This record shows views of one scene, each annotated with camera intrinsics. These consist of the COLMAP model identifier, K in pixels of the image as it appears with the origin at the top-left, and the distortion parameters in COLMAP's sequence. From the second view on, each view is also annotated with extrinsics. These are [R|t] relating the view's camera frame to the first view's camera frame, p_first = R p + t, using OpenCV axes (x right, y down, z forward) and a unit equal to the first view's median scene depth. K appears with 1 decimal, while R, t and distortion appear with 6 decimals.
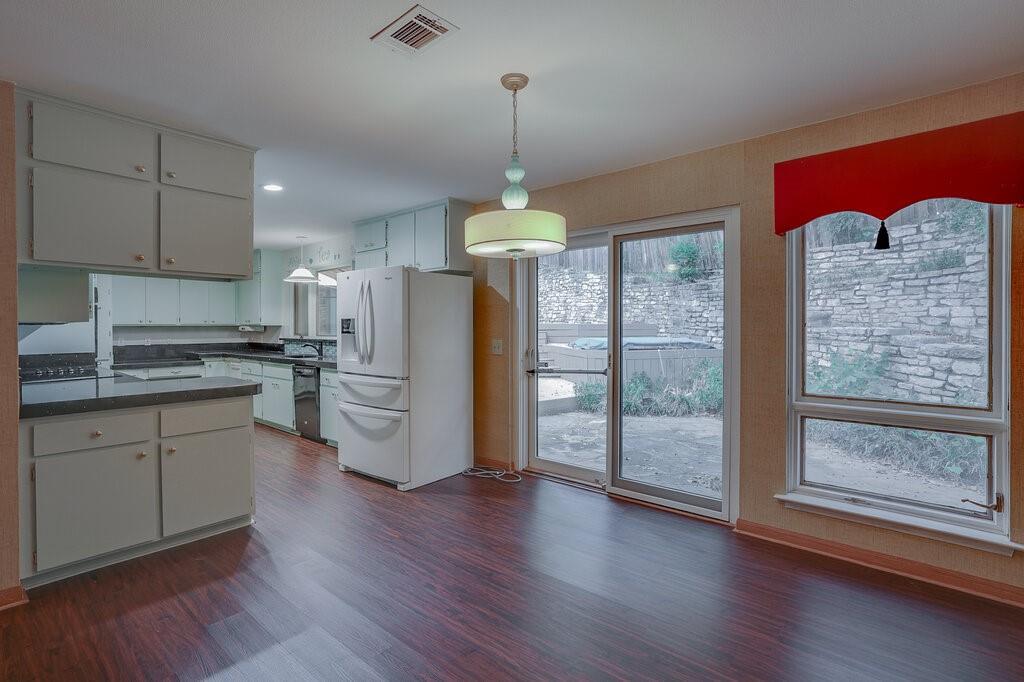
lens RADIAL K [[500.1, 0, 511.4], [0, 500.1, 331.0], [0, 0, 1]] dist [-0.004209, -0.000550]
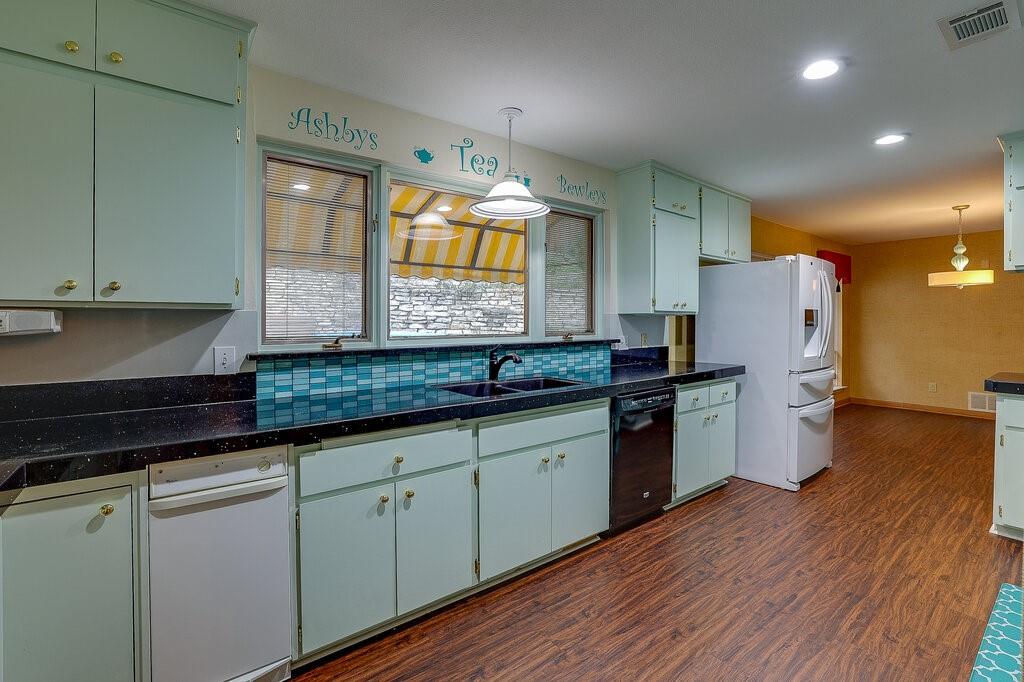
lens RADIAL K [[453.5, 0, 510.0], [0, 453.5, 323.9], [0, 0, 1]] dist [-0.021694, 0.000165]
pose [[0.179228, -0.006271, 0.983788, -0.713936], [0.006458, 0.999966, 0.005198, -0.003592], [-0.983786, 0.005422, 0.179262, 0.821992]]
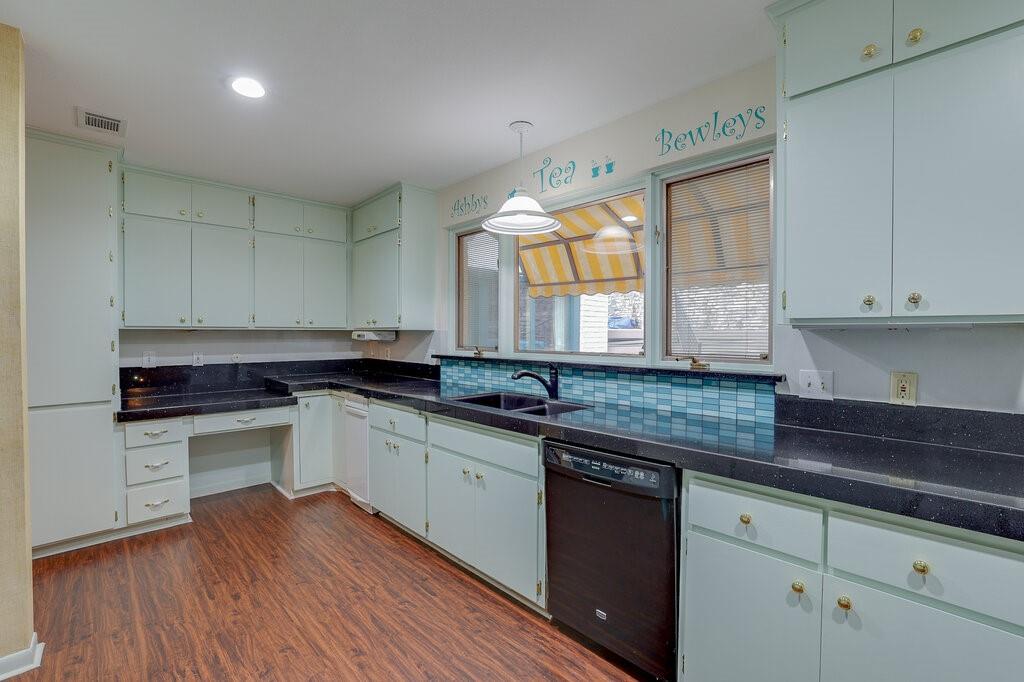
lens RADIAL K [[457.6, 0, 512.0], [0, 457.6, 341.0], [0, 0, 1]] dist [-0.034038, 0.000220]
pose [[0.997085, 0.006629, -0.076014, -0.351396], [-0.006106, 0.999956, 0.007099, -0.003609], [0.076058, -0.006614, 0.997081, 0.537088]]
